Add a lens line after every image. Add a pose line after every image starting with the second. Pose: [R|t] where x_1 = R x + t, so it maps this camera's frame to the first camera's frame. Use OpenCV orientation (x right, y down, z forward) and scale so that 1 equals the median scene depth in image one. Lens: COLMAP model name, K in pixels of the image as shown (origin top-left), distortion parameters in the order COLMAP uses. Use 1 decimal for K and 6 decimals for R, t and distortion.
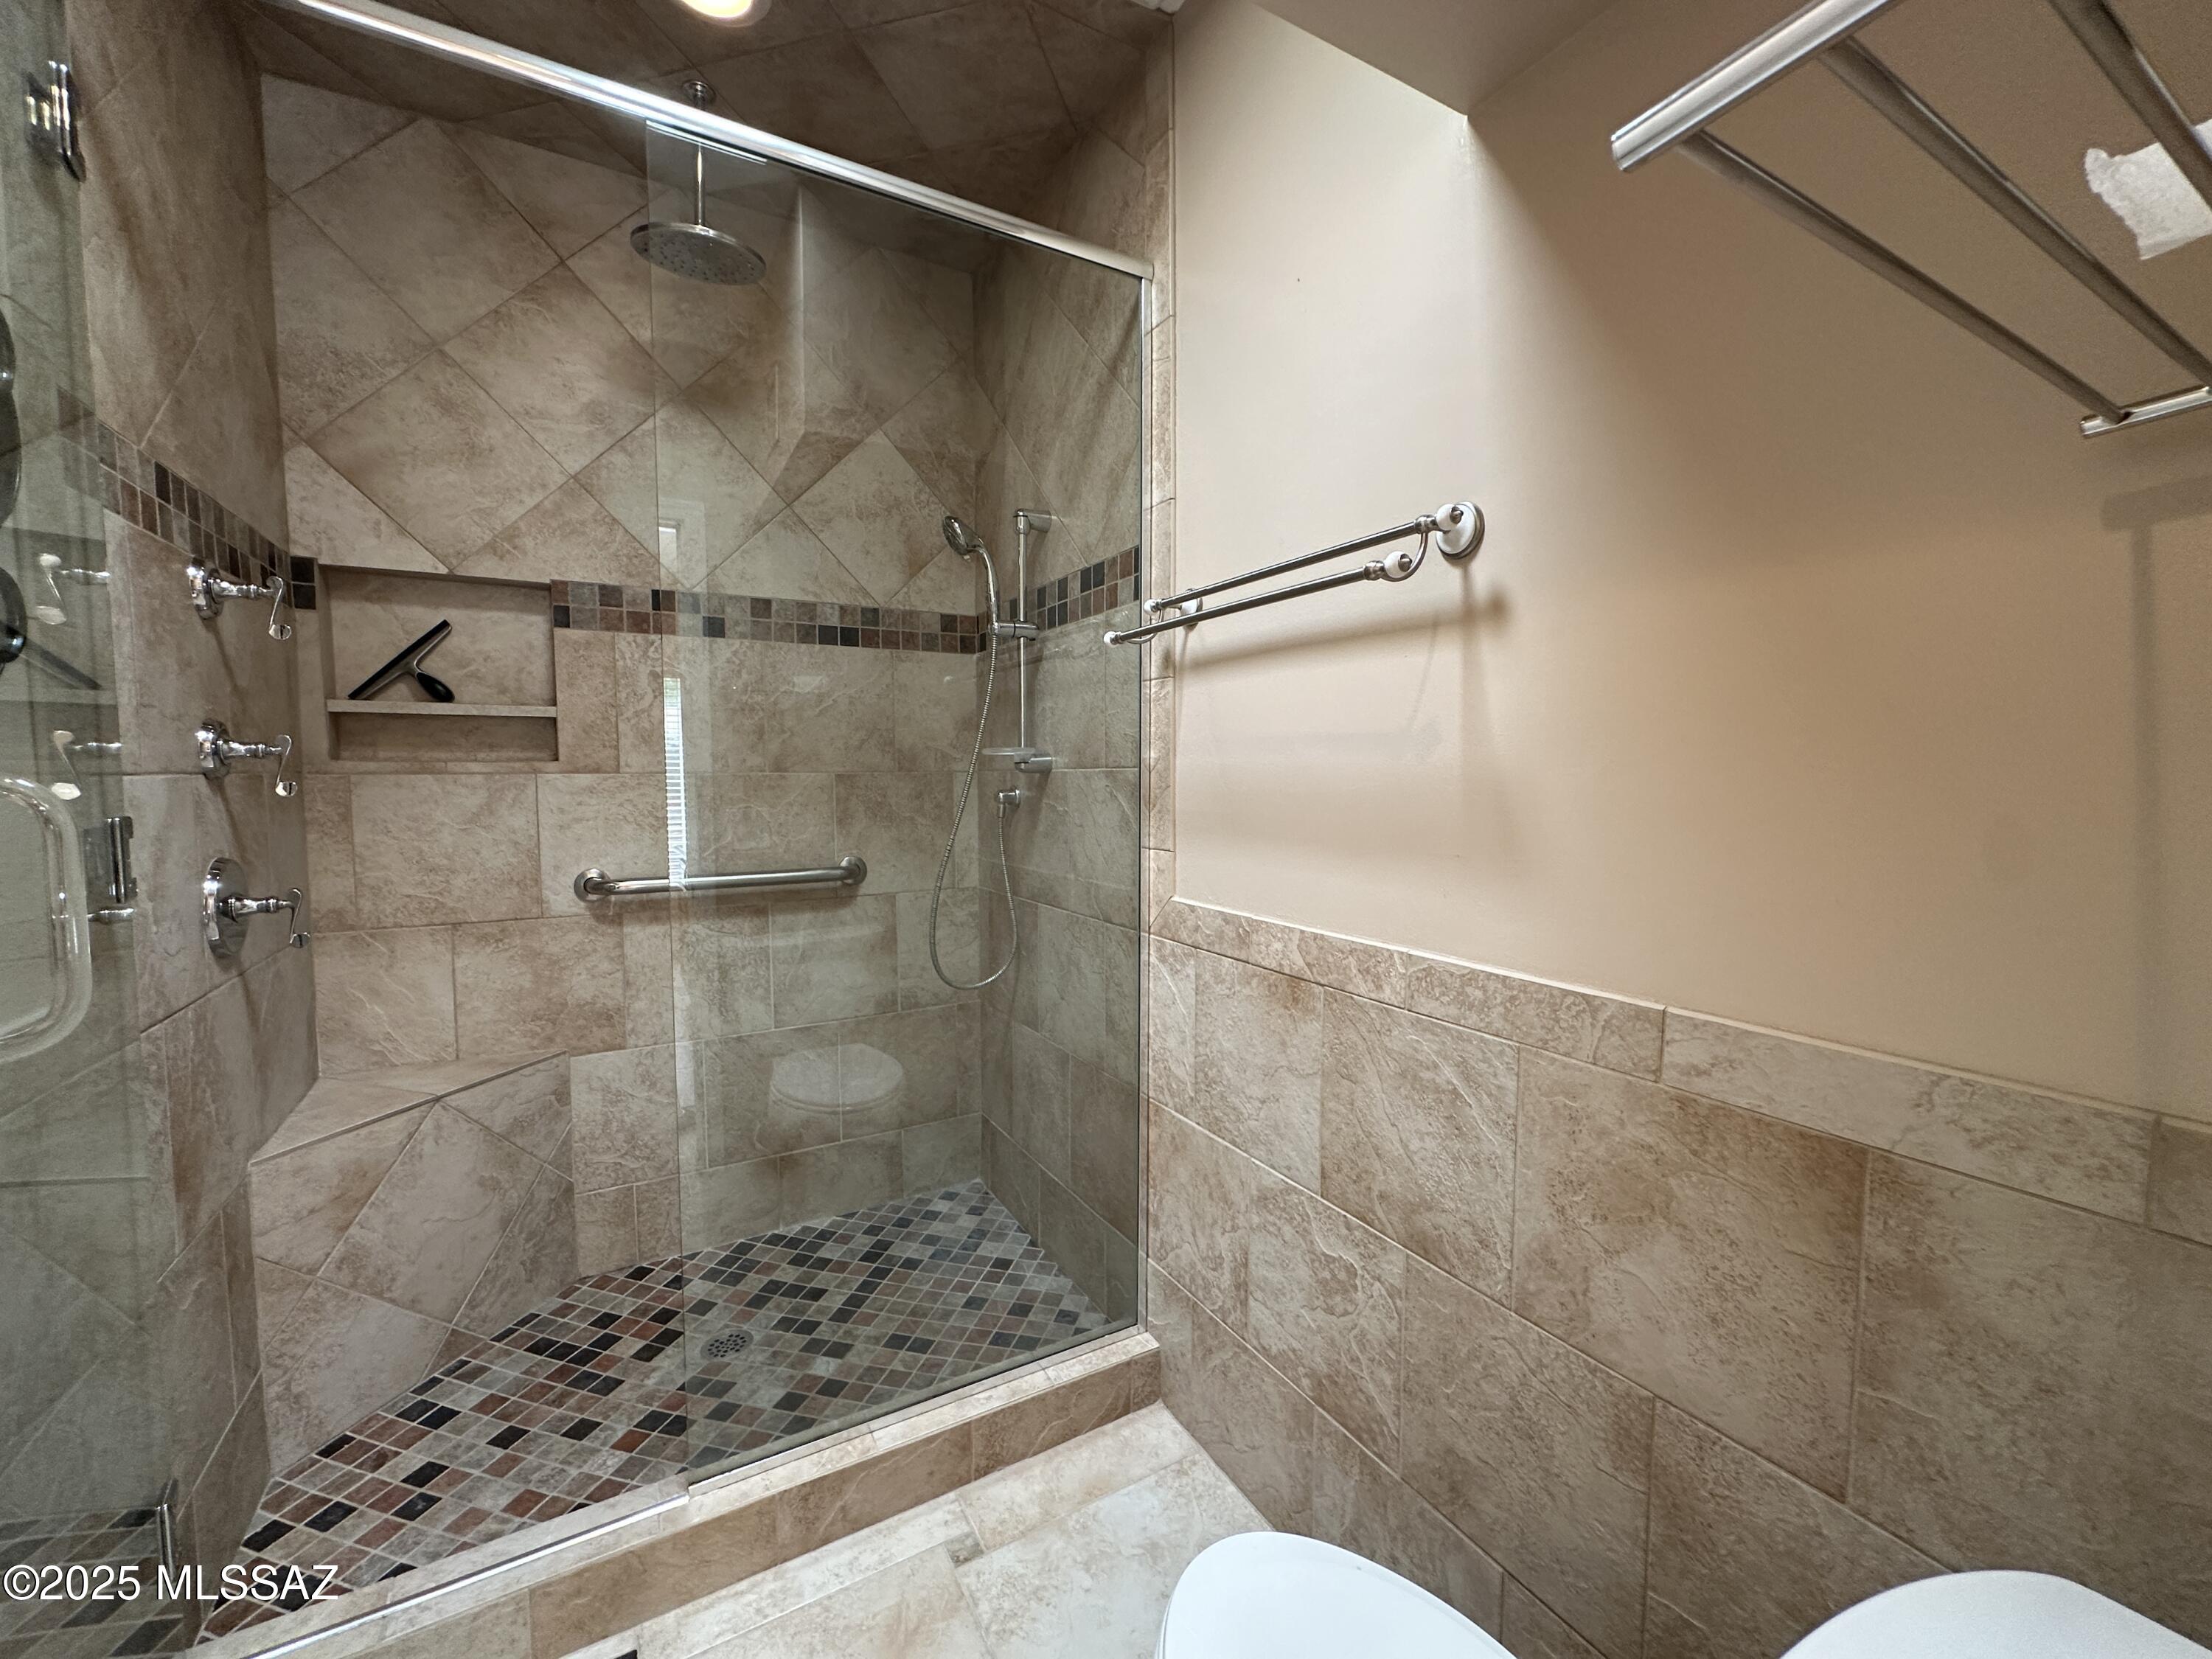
lens RADIAL K [[884.1, 0, 1100.2], [0, 884.1, 830.6], [0, 0, 1]] dist [-0.004520, 0.000859]
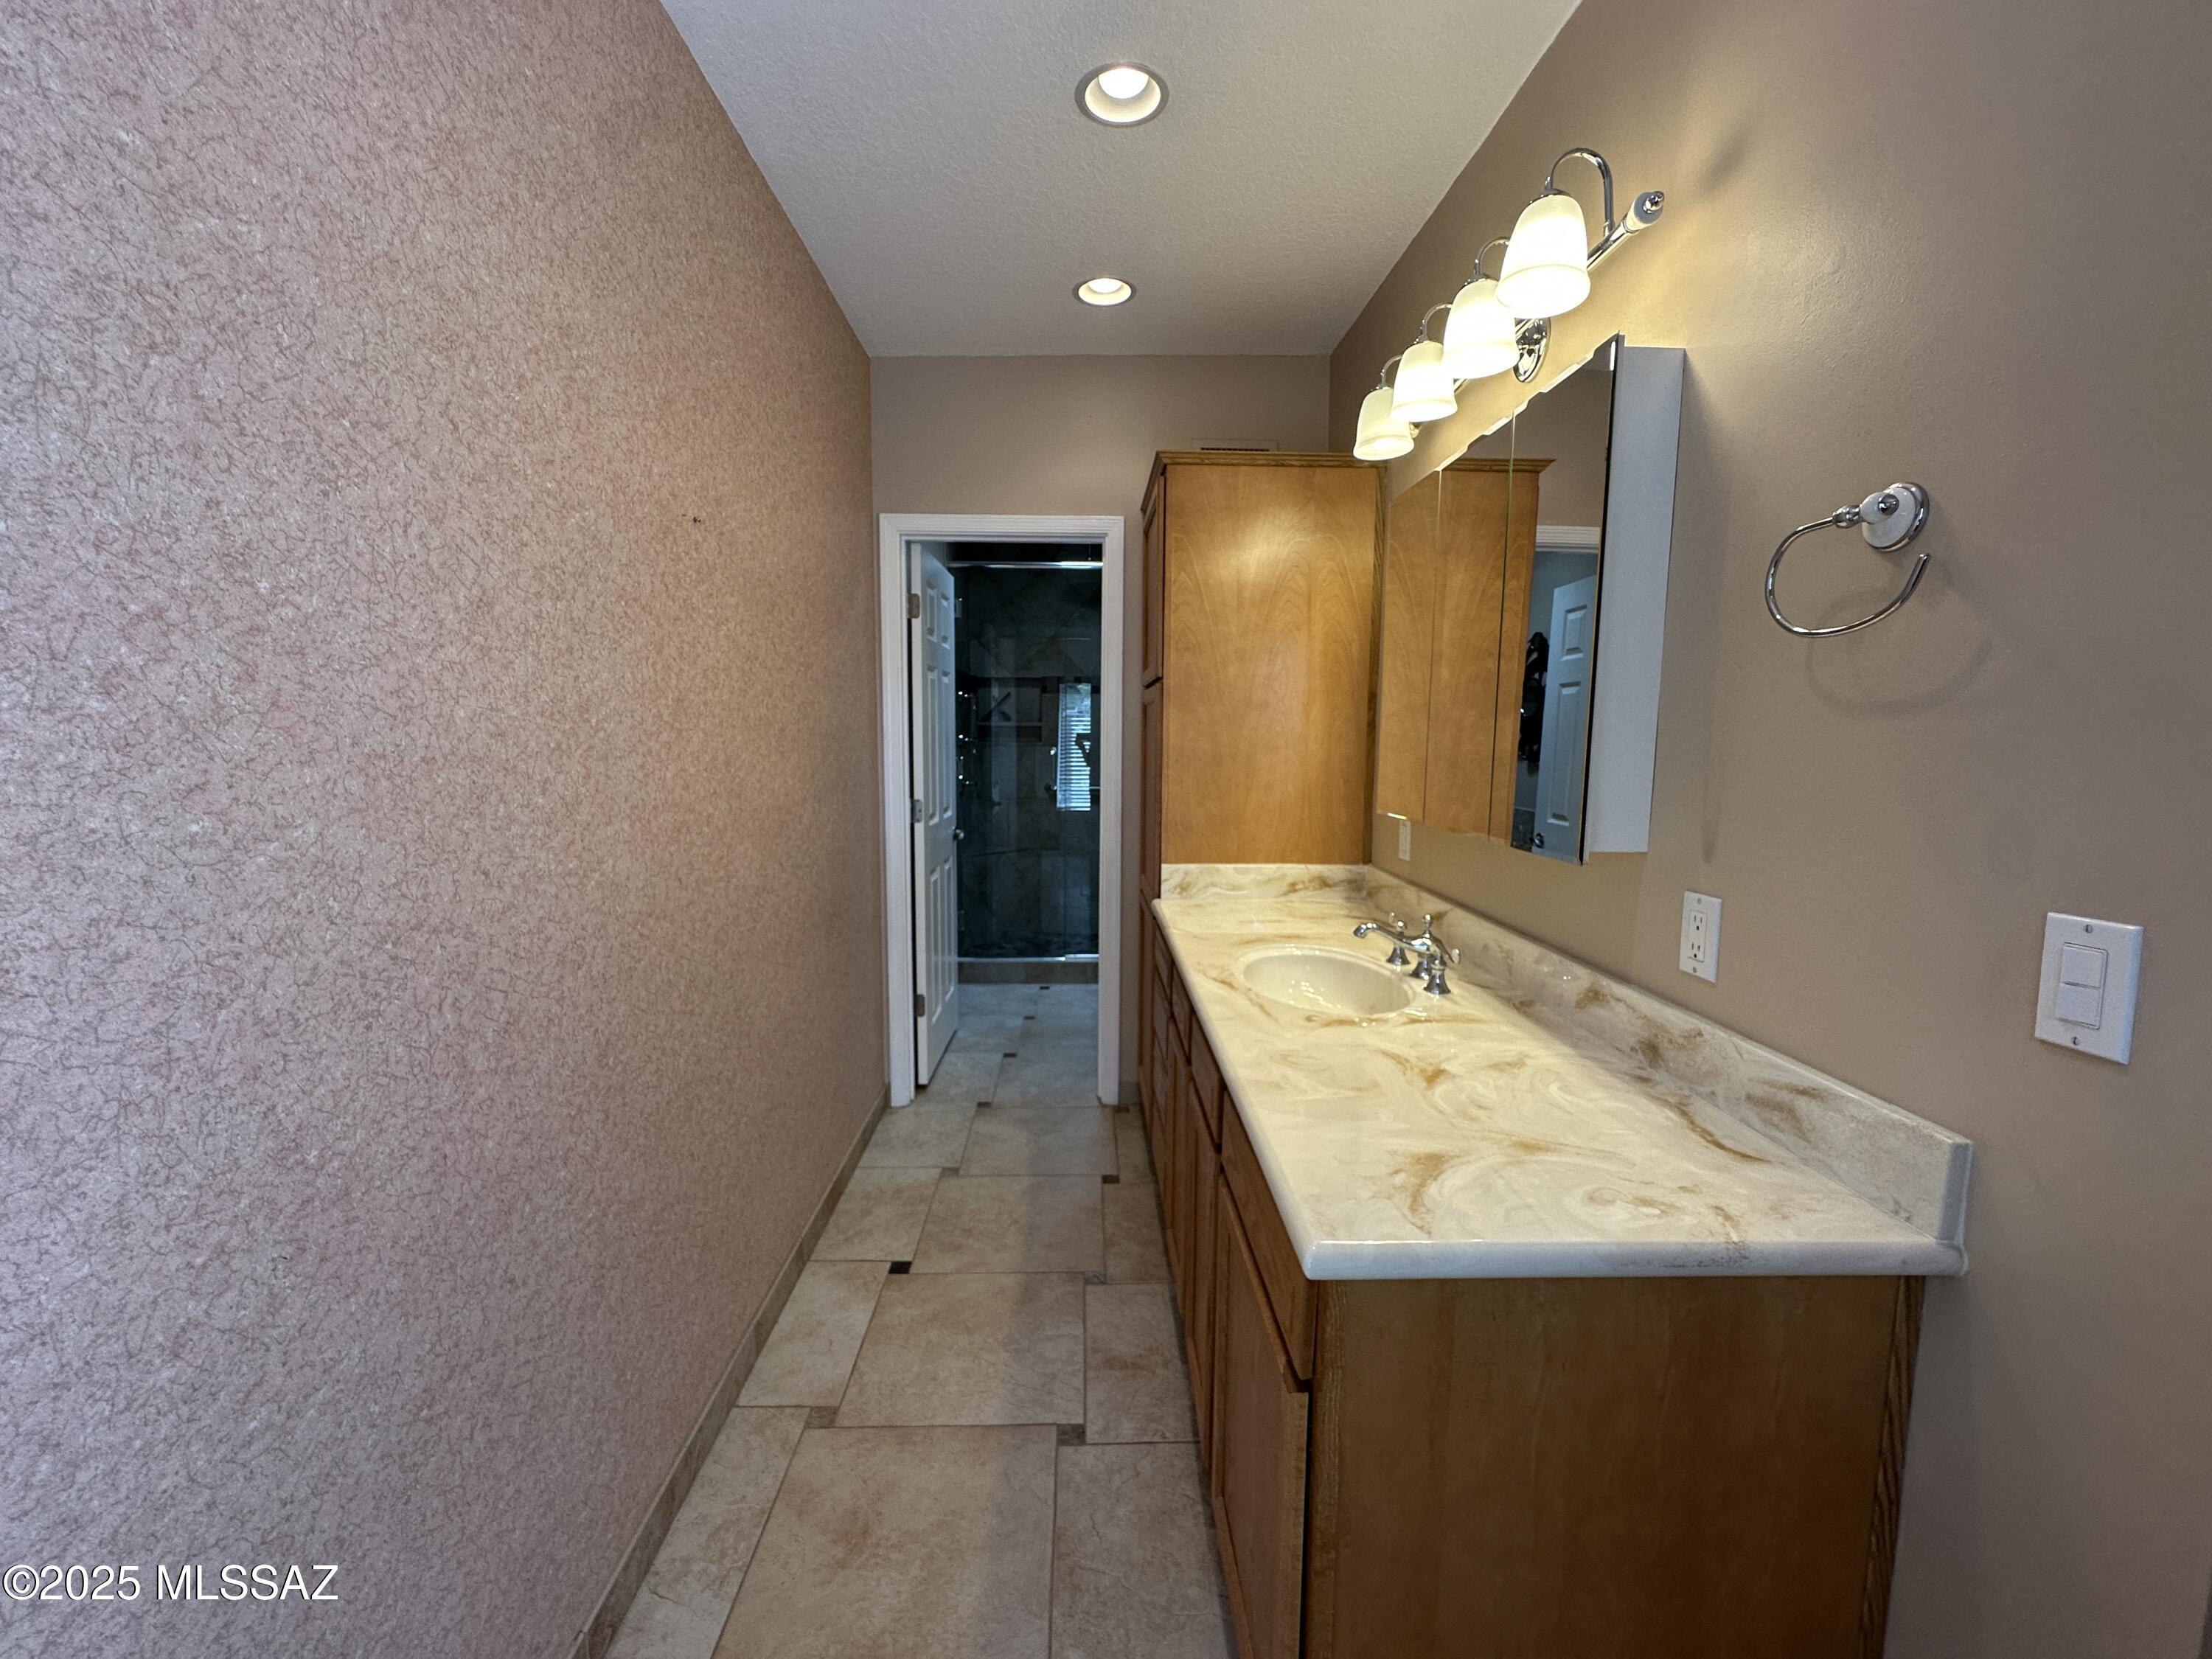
lens RADIAL K [[884.1, 0, 1103.9], [0, 884.1, 822.4], [0, 0, 1]] dist [-0.004520, 0.000859]
pose [[0.884513, 0.051944, -0.463614, 0.812253], [-0.036028, 0.998420, 0.043128, 0.044470], [0.465122, -0.021444, 0.884987, -1.296930]]
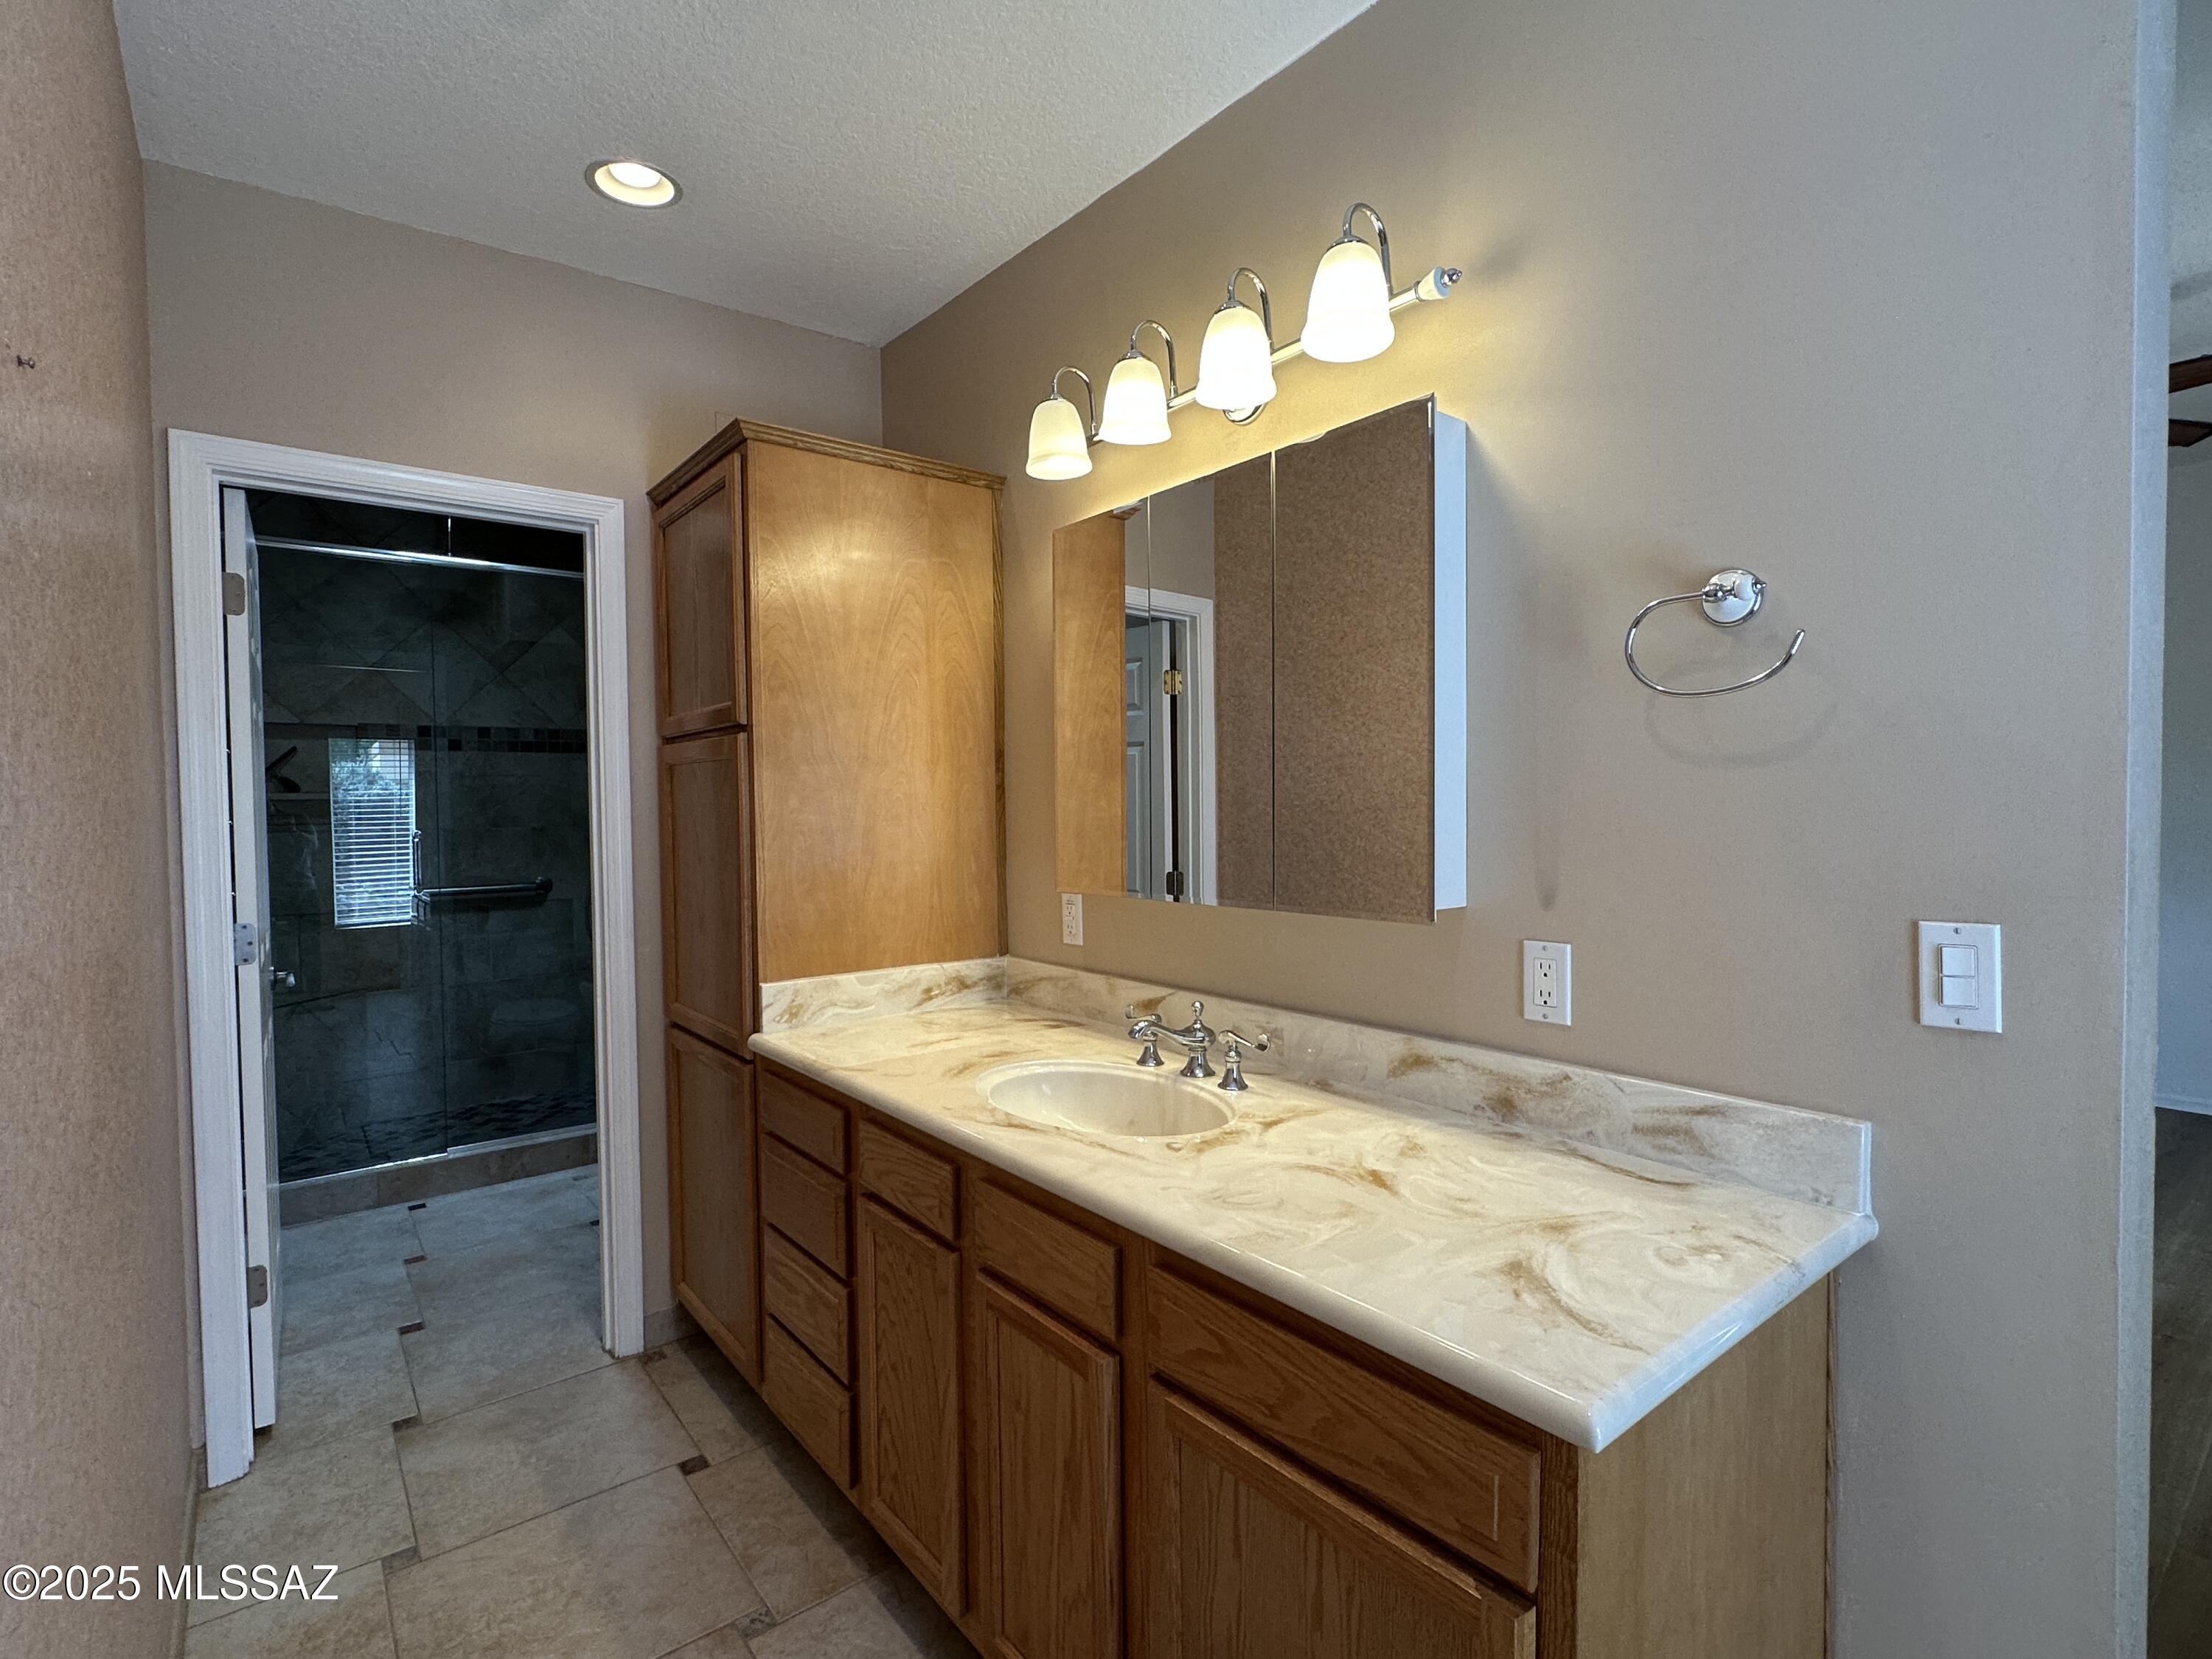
lens RADIAL K [[1056.1, 0, 1094.0], [0, 1056.1, 833.0], [0, 0, 1]] dist [-0.001515, -0.000218]
pose [[0.988046, -0.015081, 0.153419, 0.496113], [0.021126, 0.999060, -0.037849, 0.049442], [-0.152704, 0.040638, 0.987436, -1.266186]]
